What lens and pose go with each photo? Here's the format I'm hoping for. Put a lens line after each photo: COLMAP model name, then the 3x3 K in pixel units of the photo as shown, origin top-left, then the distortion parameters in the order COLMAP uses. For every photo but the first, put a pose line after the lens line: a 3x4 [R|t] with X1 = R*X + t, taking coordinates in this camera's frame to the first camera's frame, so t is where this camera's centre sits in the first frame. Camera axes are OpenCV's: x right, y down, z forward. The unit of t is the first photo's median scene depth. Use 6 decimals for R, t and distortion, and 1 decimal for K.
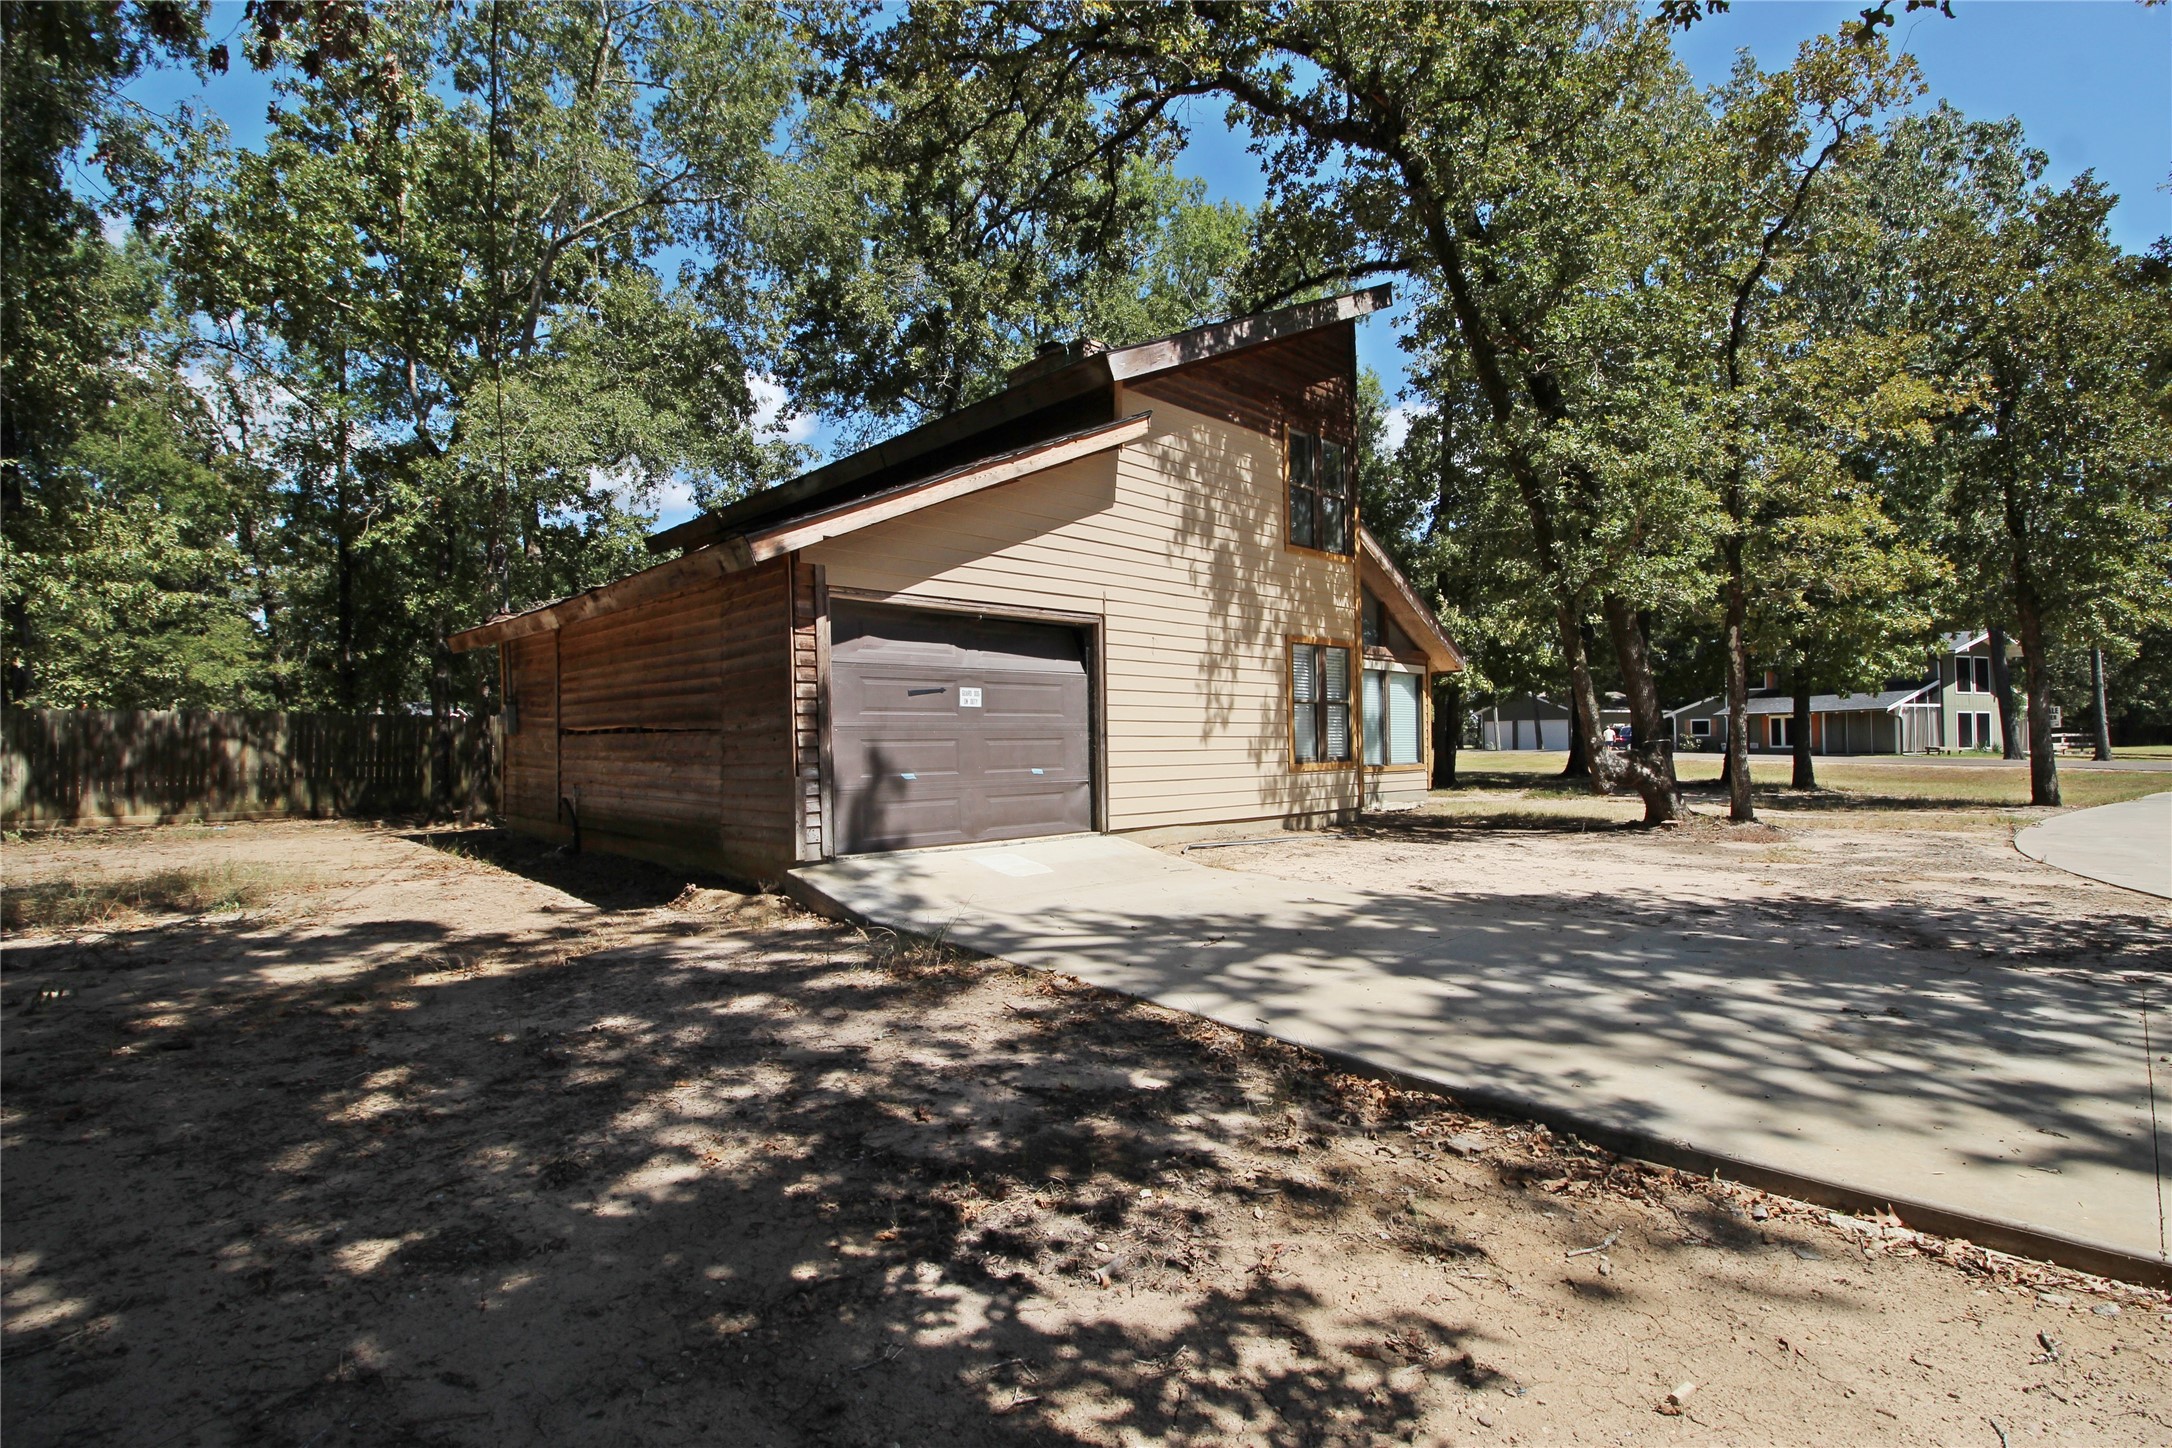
lens RADIAL K [[1011.6, 0, 1089.7], [0, 1011.6, 724.7], [0, 0, 1]] dist [-0.002708, -0.000345]
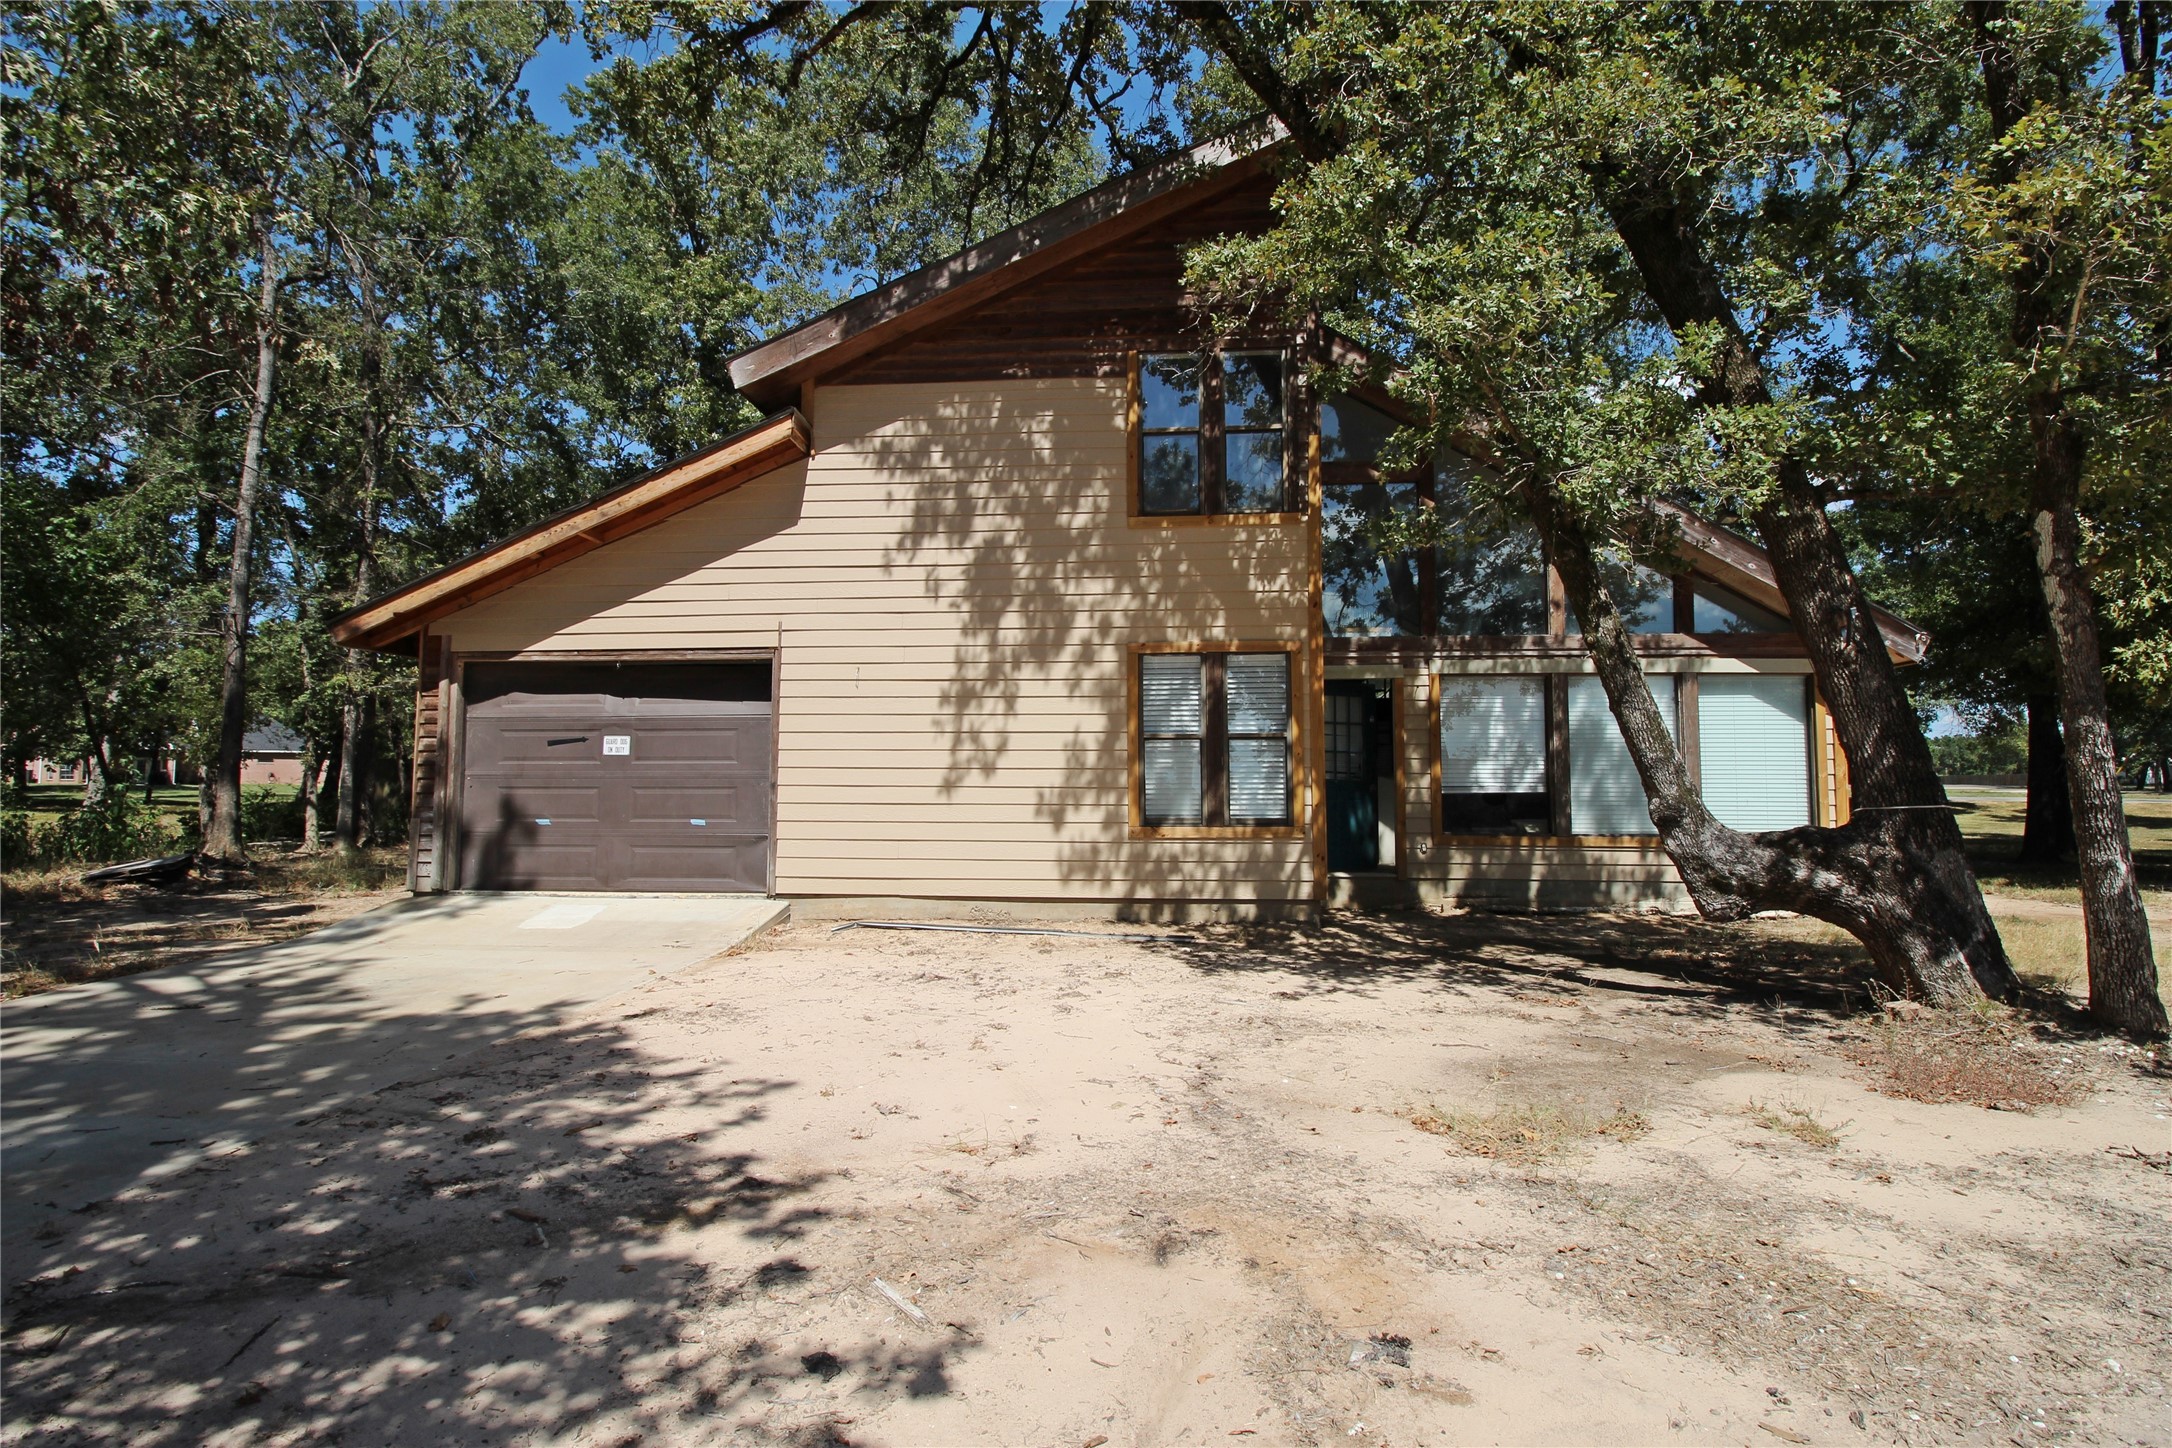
lens RADIAL K [[1011.6, 0, 1087.9], [0, 1011.6, 718.1], [0, 0, 1]] dist [-0.002708, -0.000345]
pose [[0.671899, -0.036638, -0.739736, 0.754416], [0.005340, 0.998989, -0.044628, -0.005803], [0.740623, 0.026036, 0.671416, 0.542147]]
